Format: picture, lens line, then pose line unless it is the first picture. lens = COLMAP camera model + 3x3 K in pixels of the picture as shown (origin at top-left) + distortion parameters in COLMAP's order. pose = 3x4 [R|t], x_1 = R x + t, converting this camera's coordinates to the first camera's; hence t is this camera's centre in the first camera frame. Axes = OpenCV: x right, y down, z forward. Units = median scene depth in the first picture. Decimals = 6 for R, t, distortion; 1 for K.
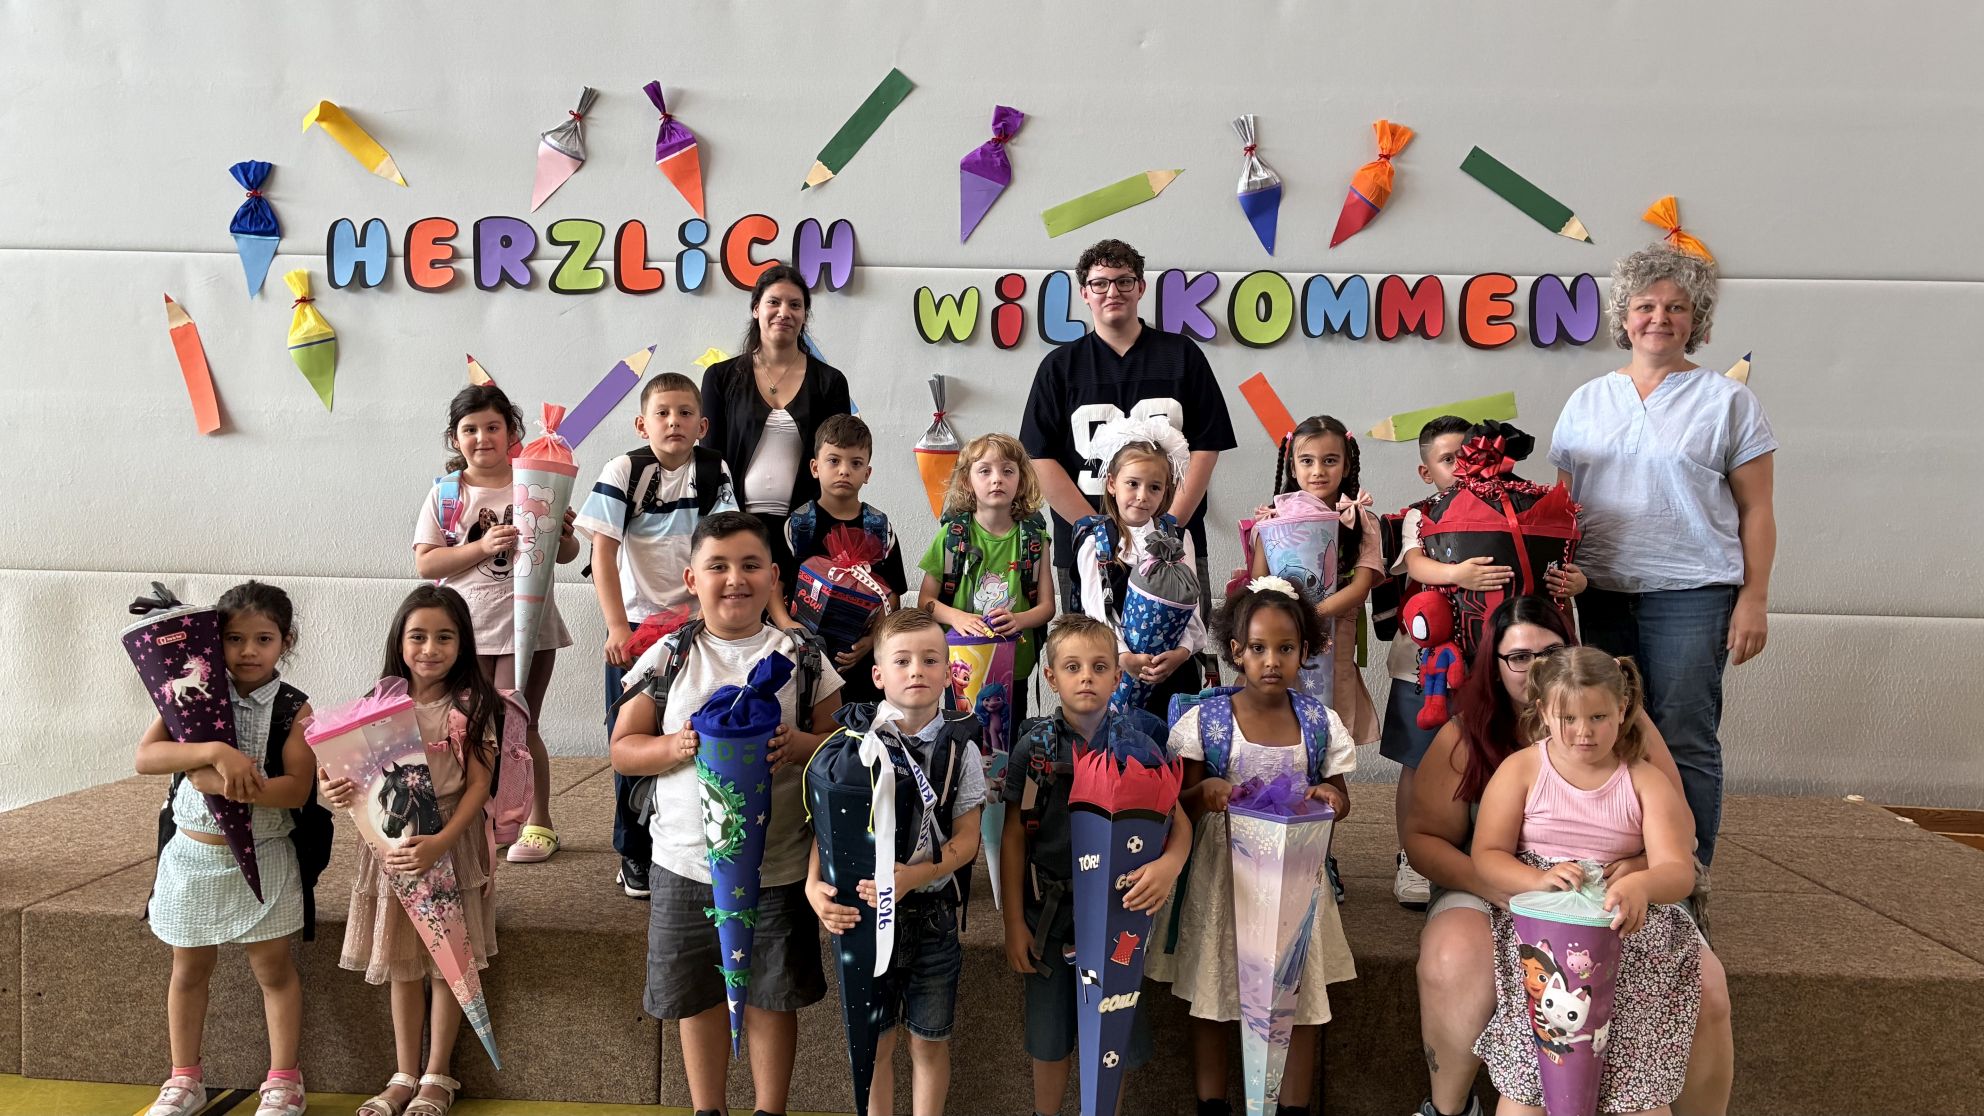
lens RADIAL K [[1531.2, 0, 996.9], [0, 1531.2, 561.1], [0, 0, 1]] dist [0.044592, -0.053594]
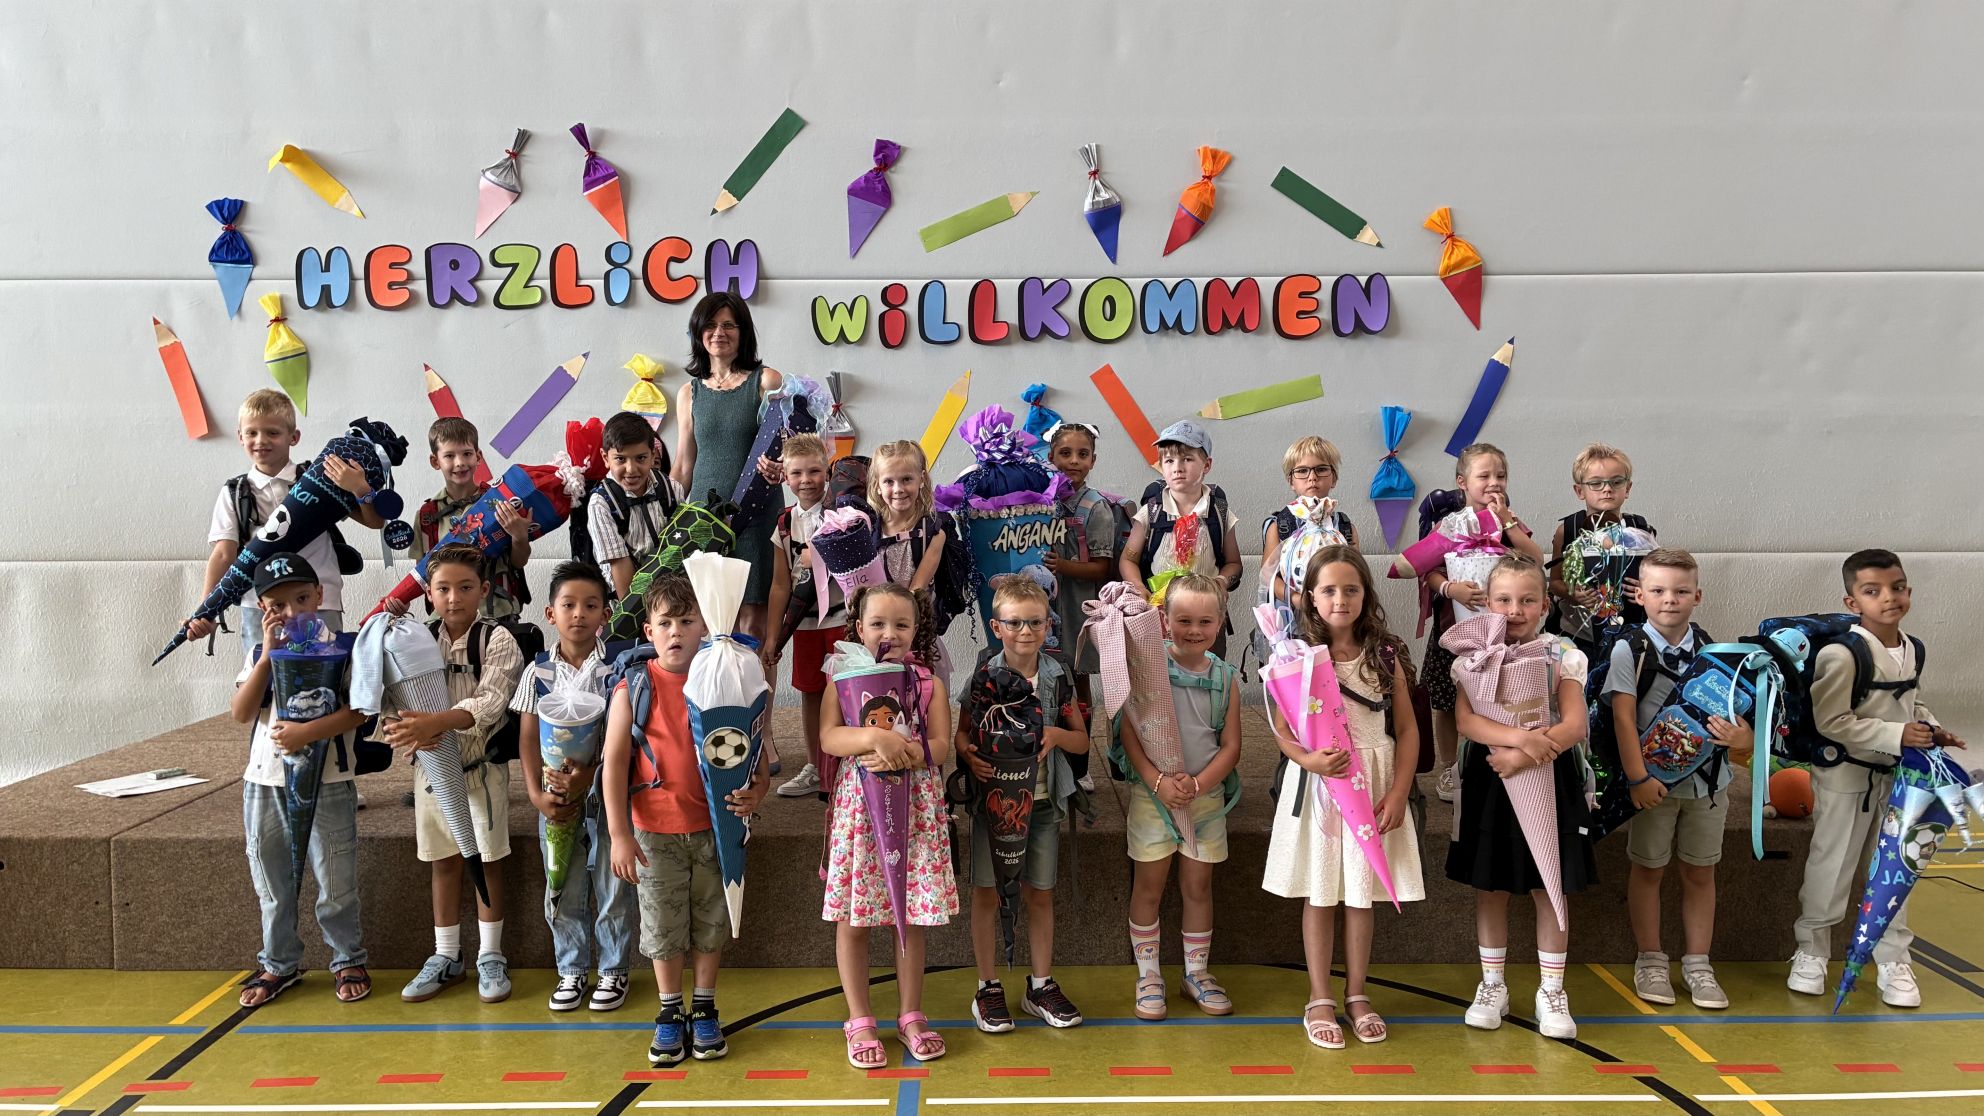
lens RADIAL K [[1531.2, 0, 986.1], [0, 1531.2, 565.0], [0, 0, 1]] dist [0.044592, -0.053594]
pose [[0.998668, -0.030761, 0.041433, 0.024183], [0.029221, 0.998877, 0.037283, -0.014718], [-0.042534, -0.036023, 0.998445, -0.176998]]
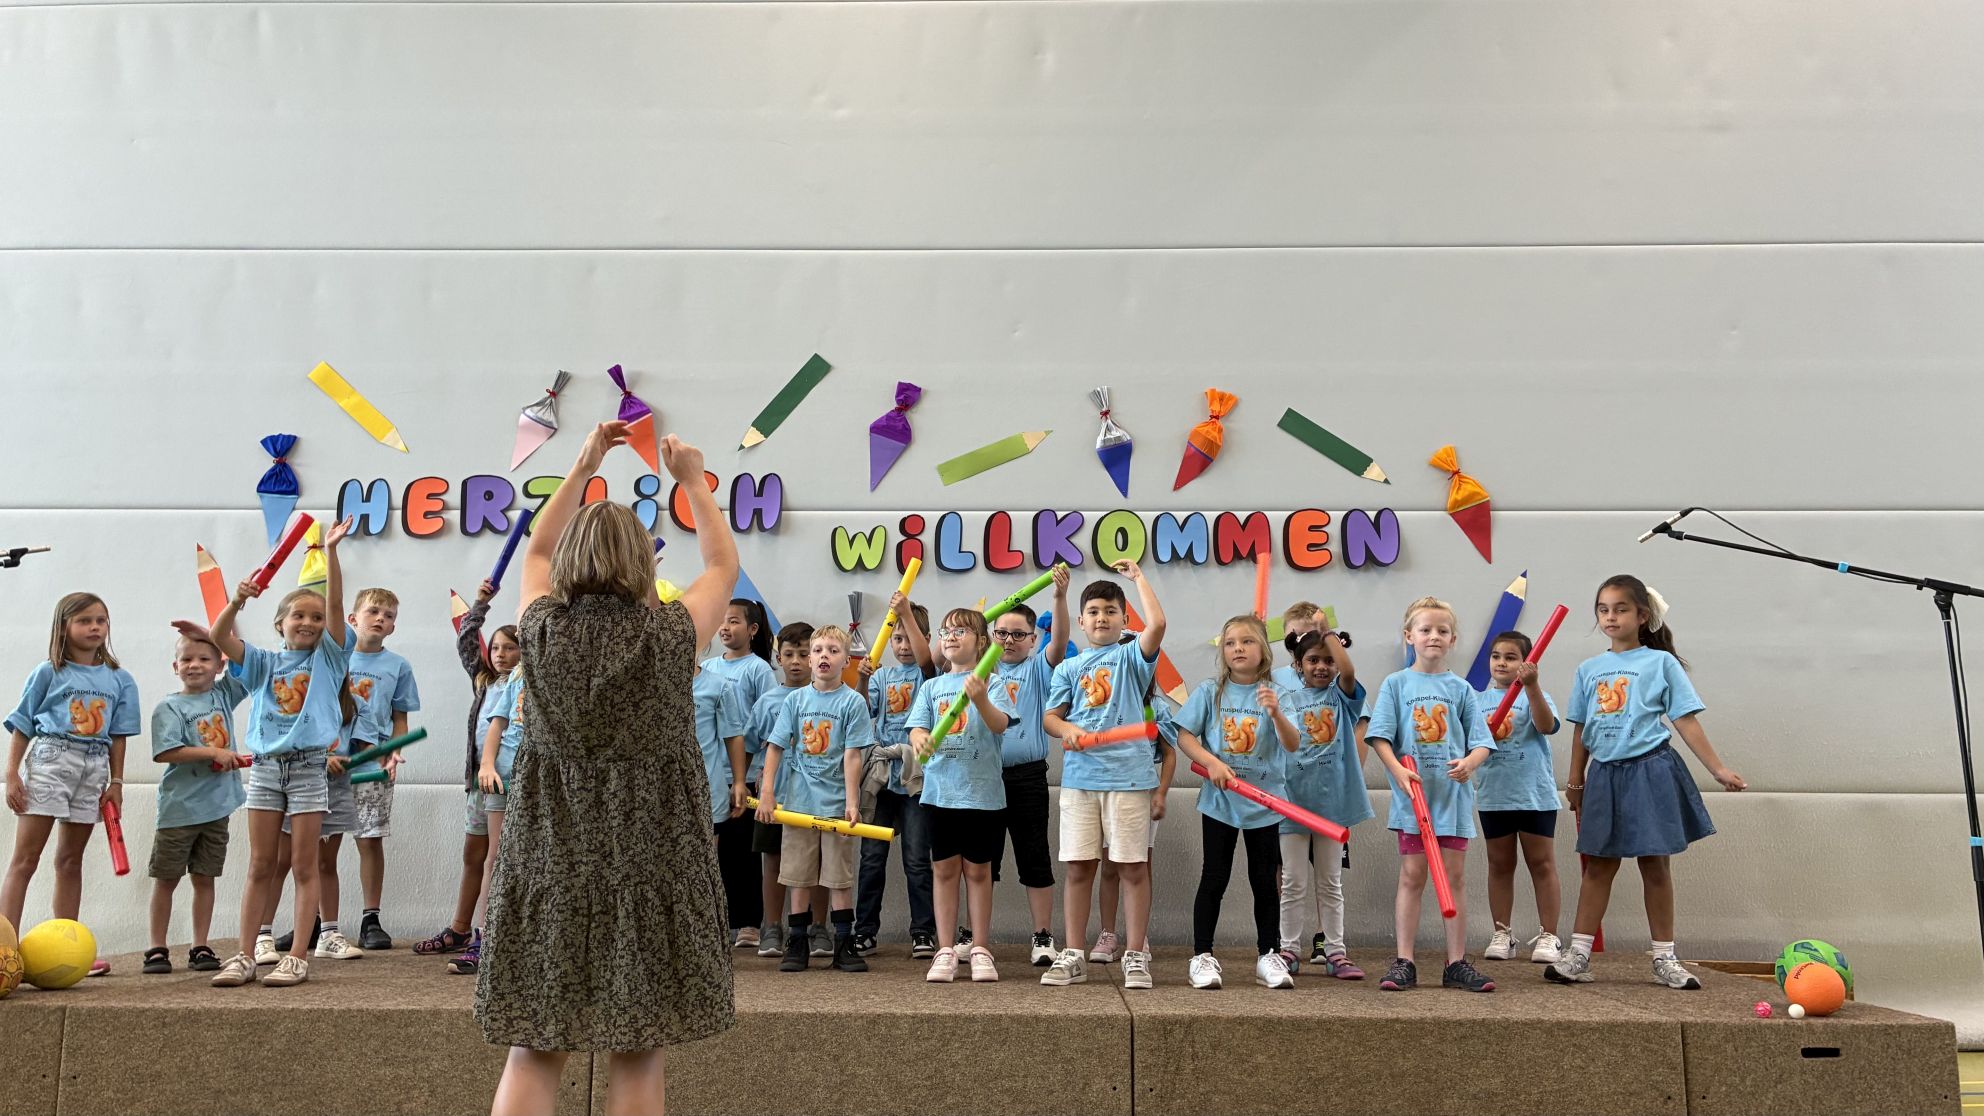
lens RADIAL K [[1531.2, 0, 989.5], [0, 1531.2, 555.3], [0, 0, 1]] dist [0.044592, -0.053594]
pose [[0.999758, -0.014001, 0.016986, 0.049387], [0.017084, 0.980128, -0.197628, 0.081214], [-0.013881, 0.197870, 0.980130, -0.168385]]
